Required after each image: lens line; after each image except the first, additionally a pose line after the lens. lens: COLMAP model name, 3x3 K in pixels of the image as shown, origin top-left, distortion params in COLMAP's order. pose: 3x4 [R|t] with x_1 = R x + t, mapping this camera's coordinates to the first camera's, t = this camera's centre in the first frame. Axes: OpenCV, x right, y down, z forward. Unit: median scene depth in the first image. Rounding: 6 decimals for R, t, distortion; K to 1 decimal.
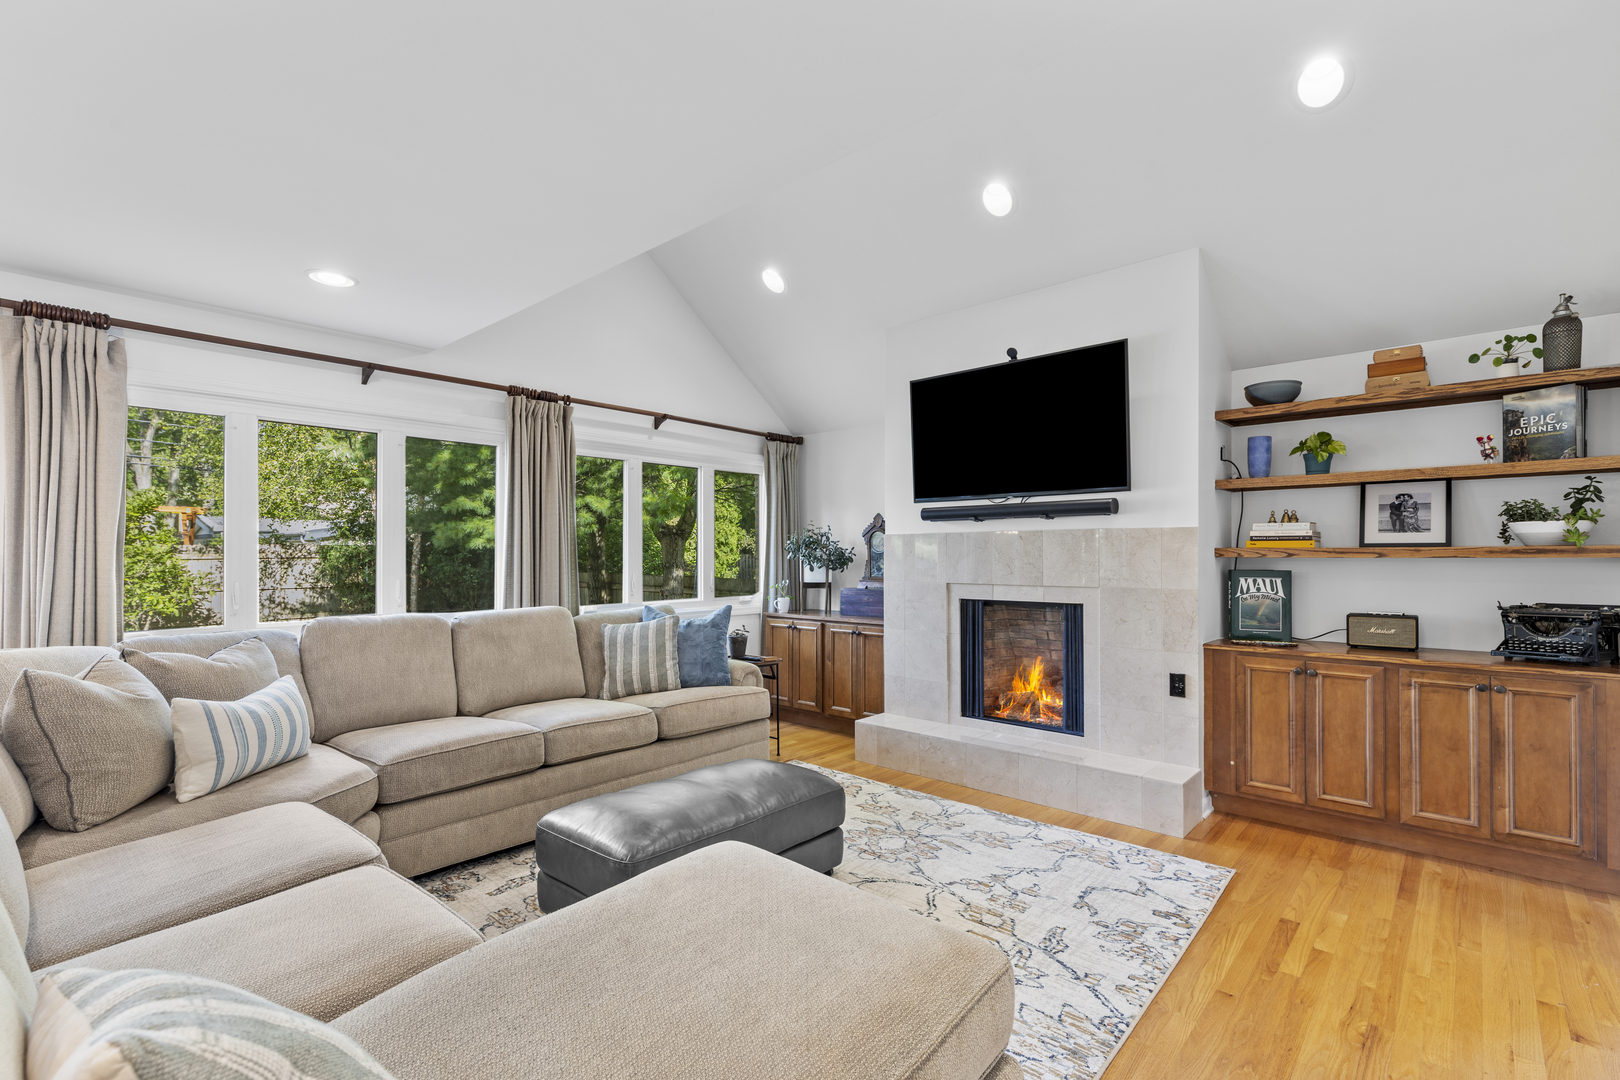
lens RADIAL K [[722.8, 0, 810.3], [0, 722.8, 544.8], [0, 0, 1]] dist [0.001753, -0.000159]
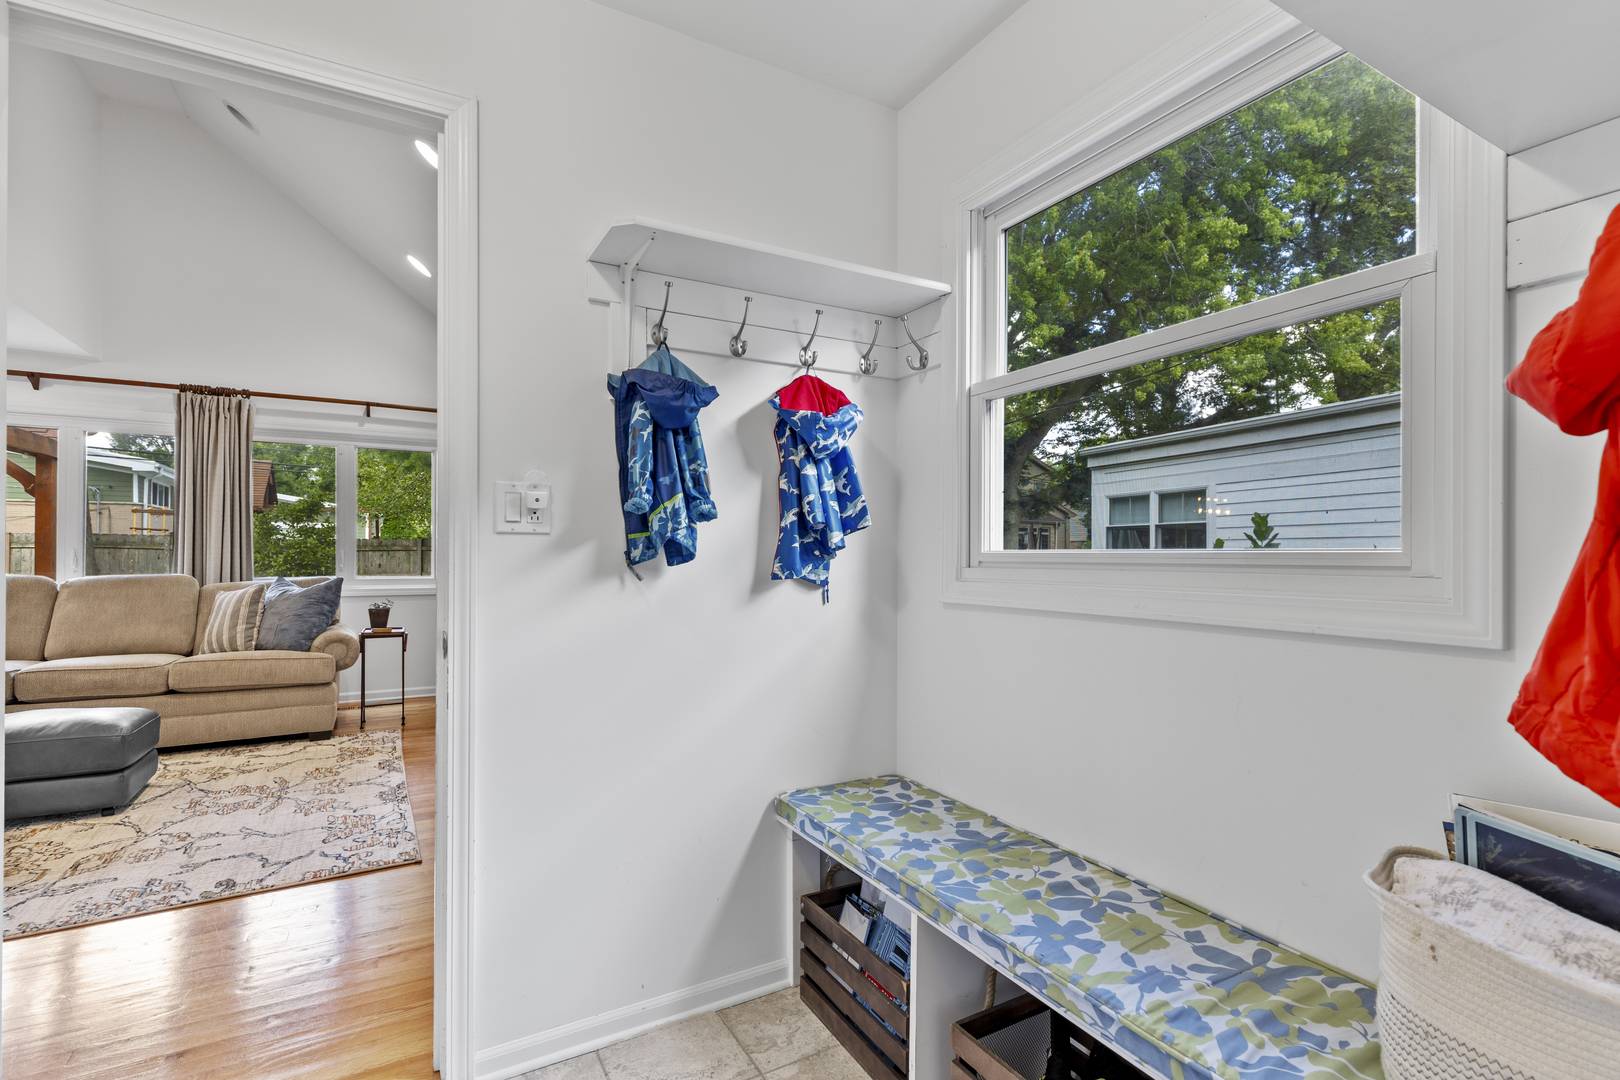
lens RADIAL K [[746.1, 0, 810.0], [0, 746.1, 540.0], [0, 0, 1]] dist [0.001226, -0.000472]
pose [[0.953329, -0.001382, -0.301929, 1.033493], [0.000518, 0.999996, -0.002942, 0.037971], [0.301932, 0.002648, 0.953326, 0.192514]]
